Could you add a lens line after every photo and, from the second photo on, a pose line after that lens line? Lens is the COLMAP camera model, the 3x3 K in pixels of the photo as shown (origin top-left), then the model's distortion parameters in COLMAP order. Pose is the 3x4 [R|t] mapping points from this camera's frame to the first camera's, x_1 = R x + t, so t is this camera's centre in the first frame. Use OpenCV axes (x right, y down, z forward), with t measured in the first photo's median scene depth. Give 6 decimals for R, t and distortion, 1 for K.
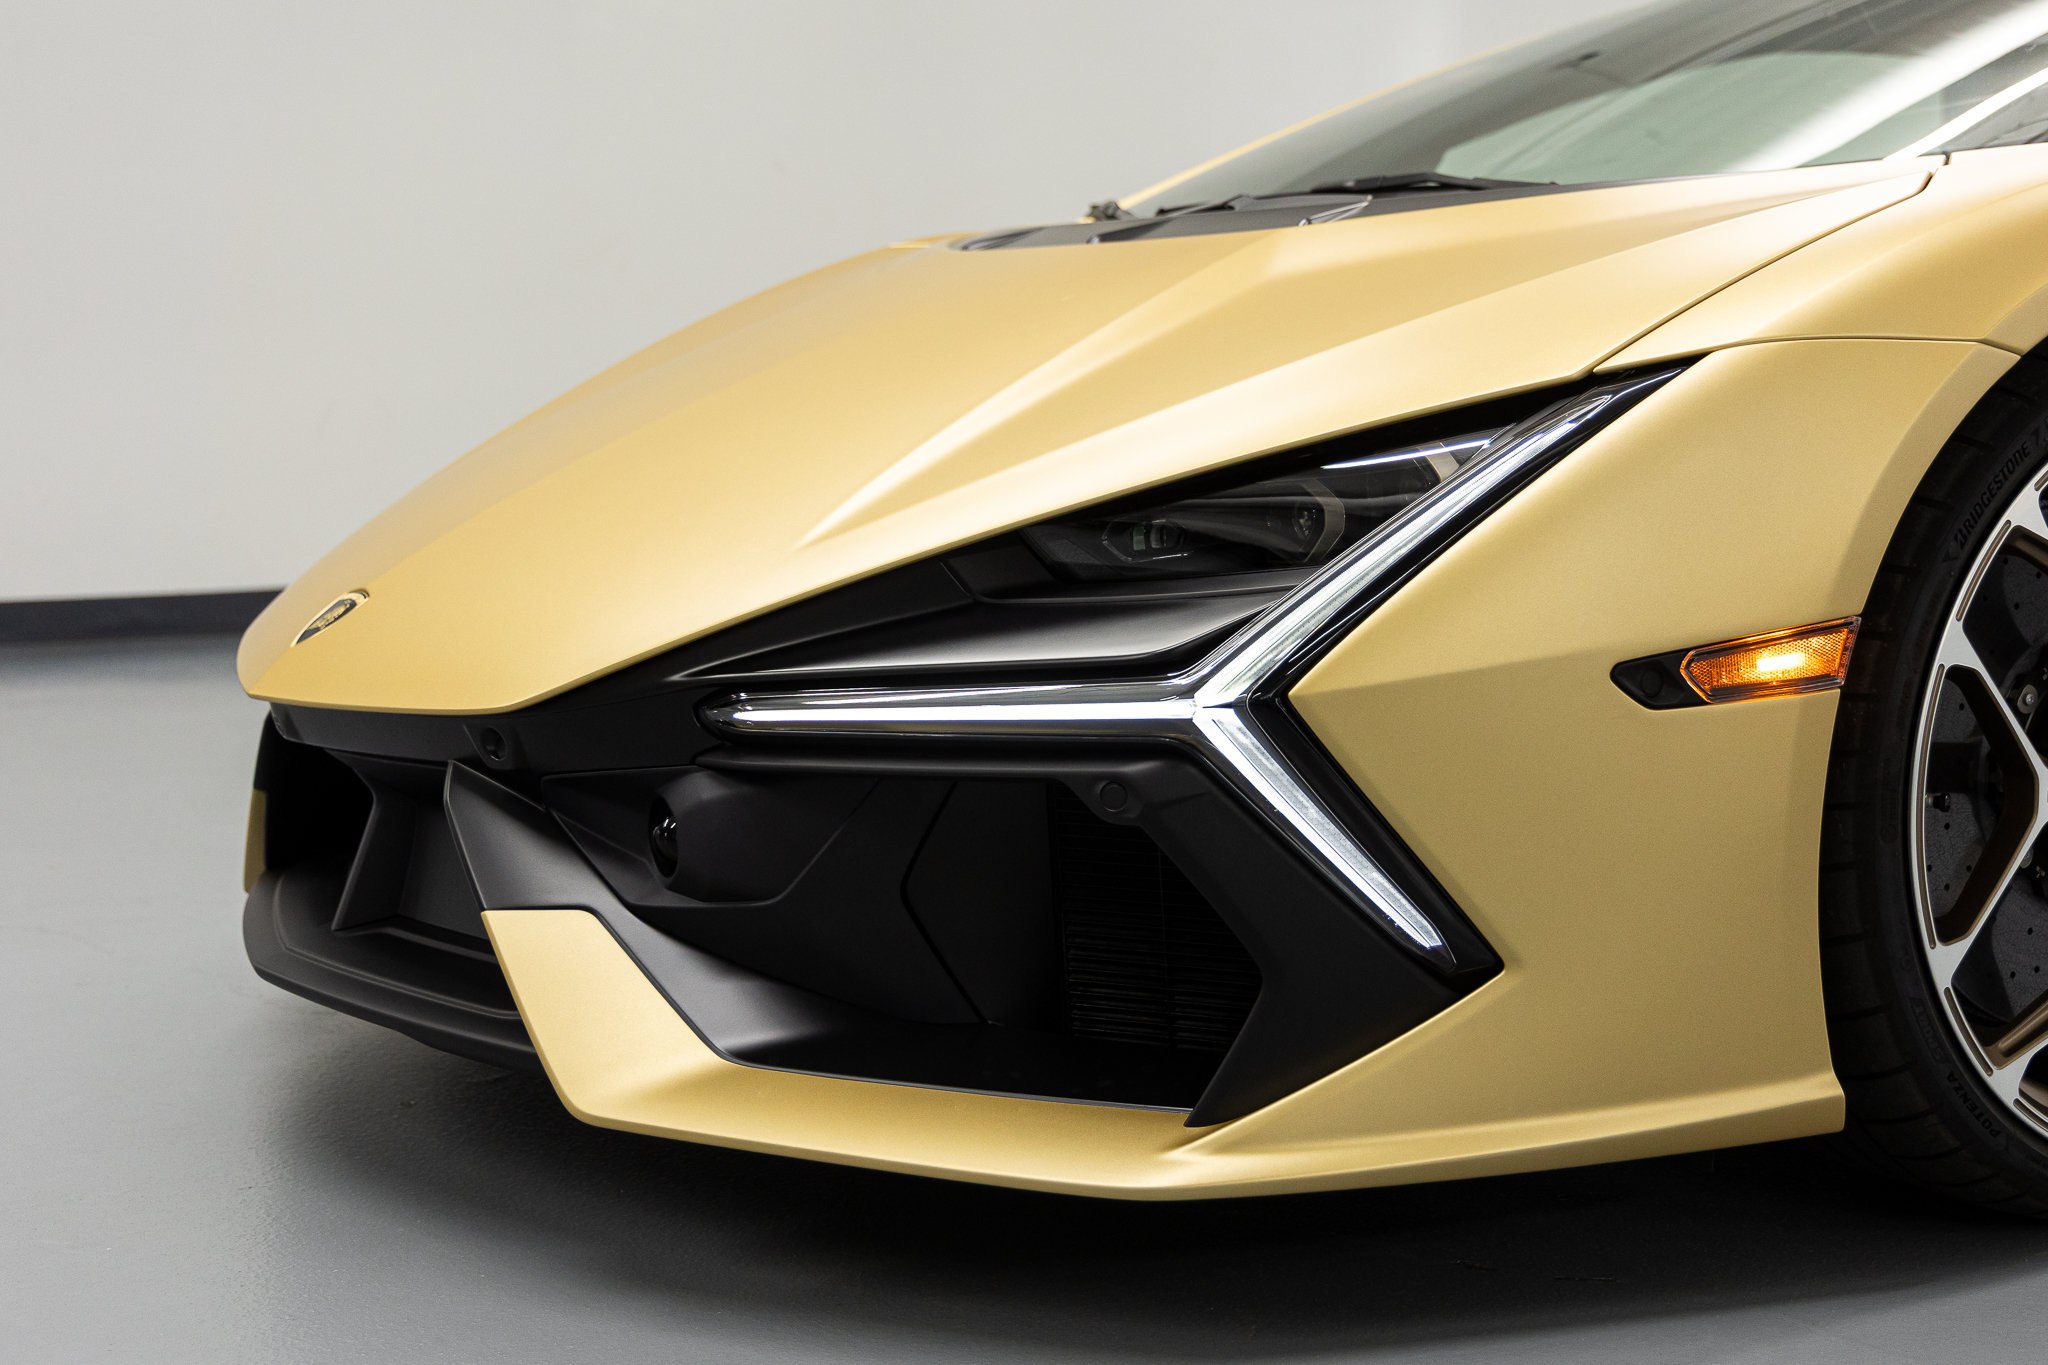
lens RADIAL K [[2761.2, 0, 1025.7], [0, 2761.2, 666.1], [0, 0, 1]] dist [-0.003994, 0.000000]
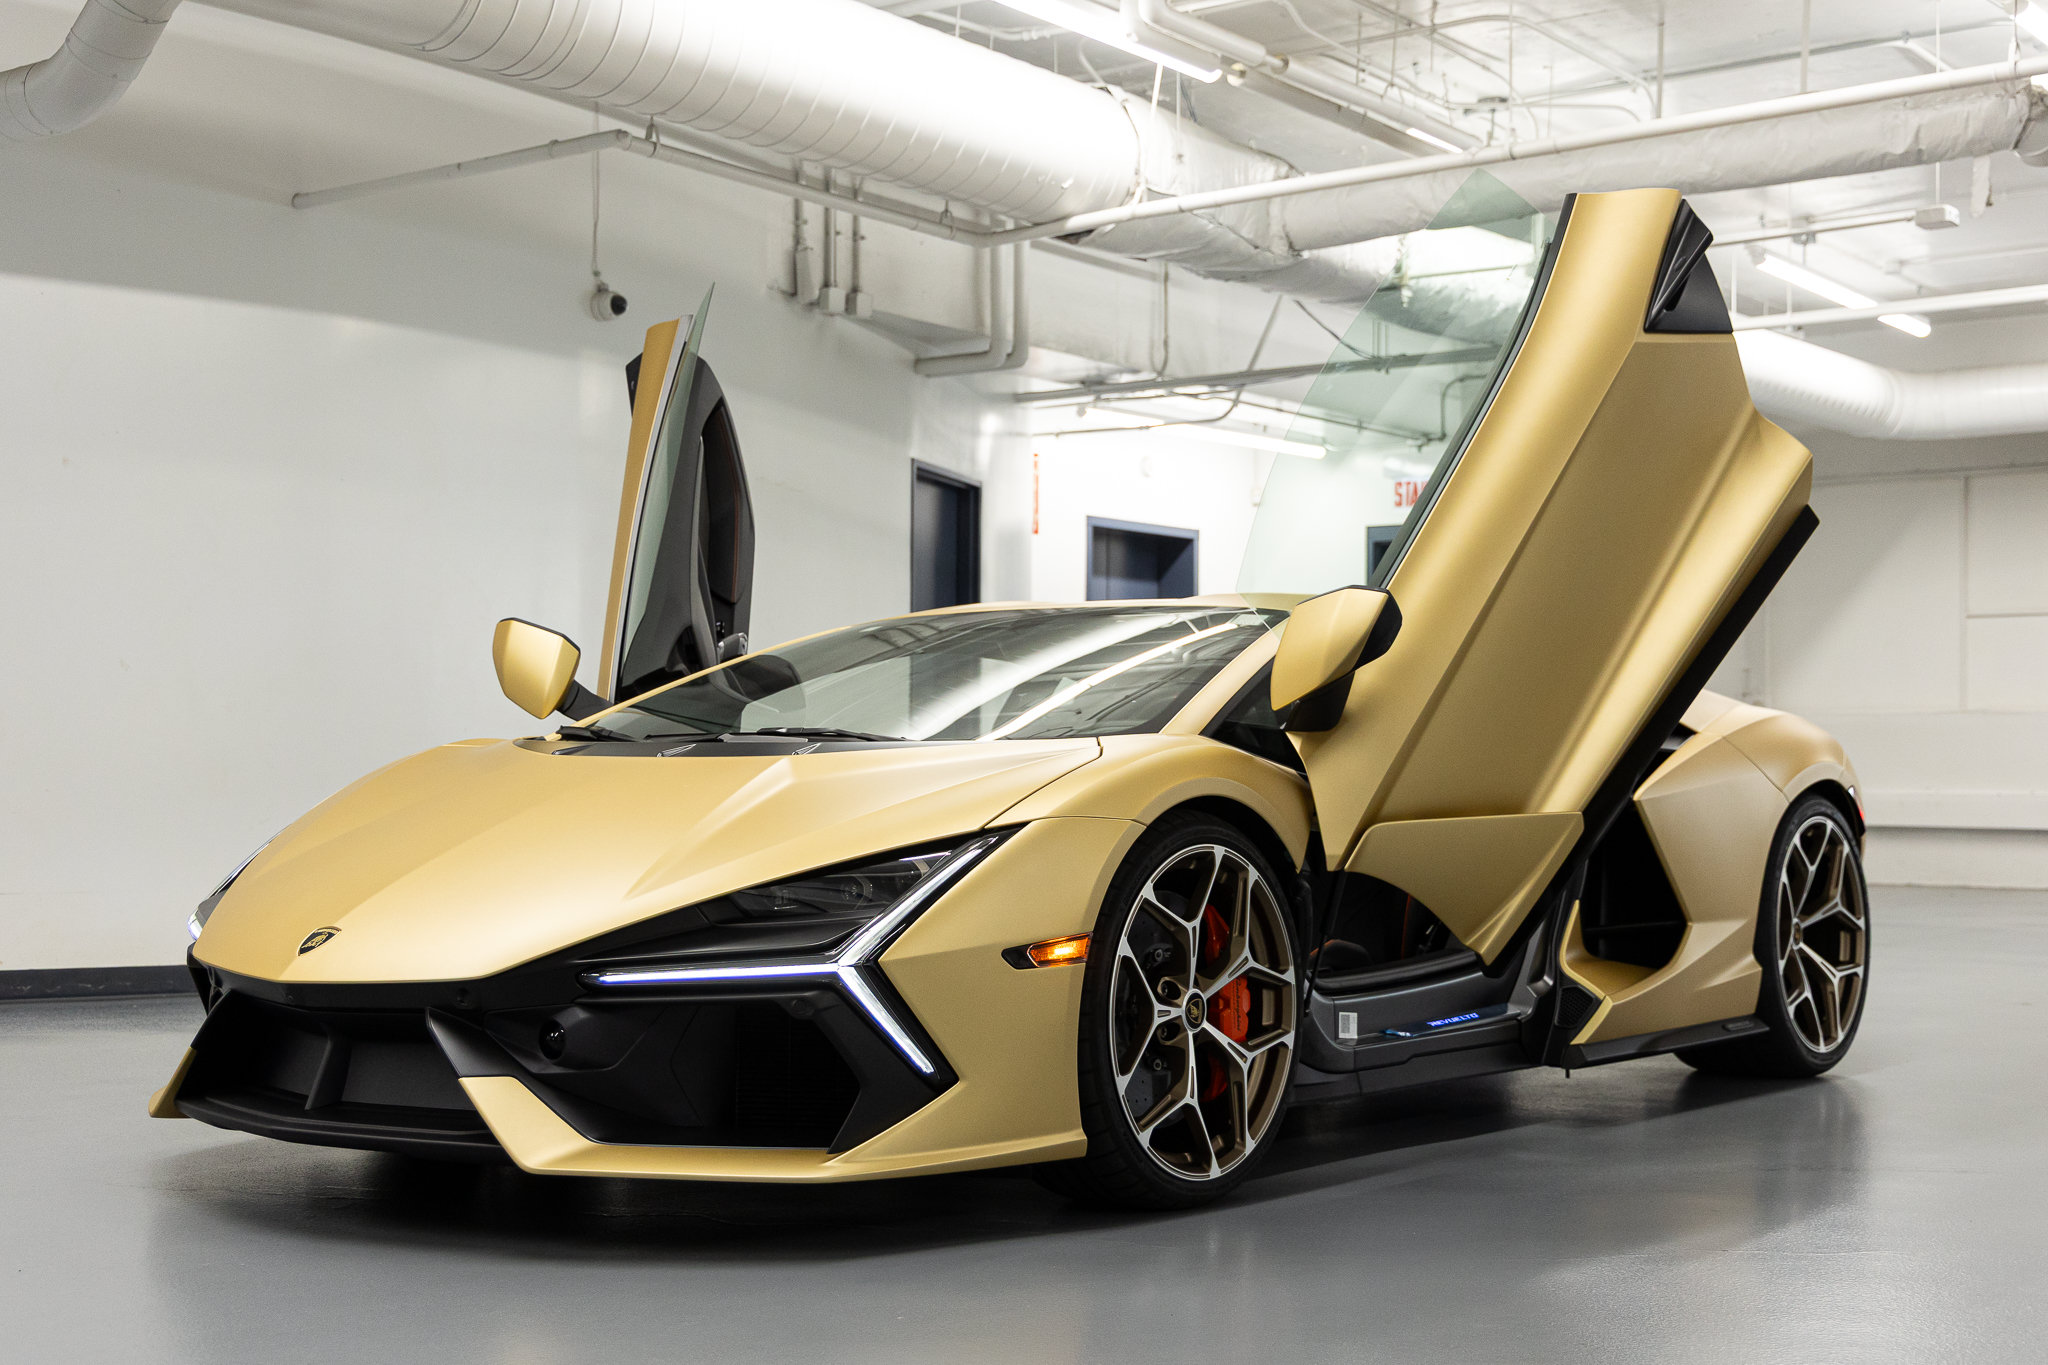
lens RADIAL K [[2577.0, 0, 1015.2], [0, 2577.0, 686.4], [0, 0, 1]] dist [-0.021179, 0.000000]
pose [[0.920698, 0.048246, 0.387282, -0.627883], [0.018065, 0.985998, -0.165776, 0.139034], [-0.389857, 0.159626, 0.906935, -1.024707]]
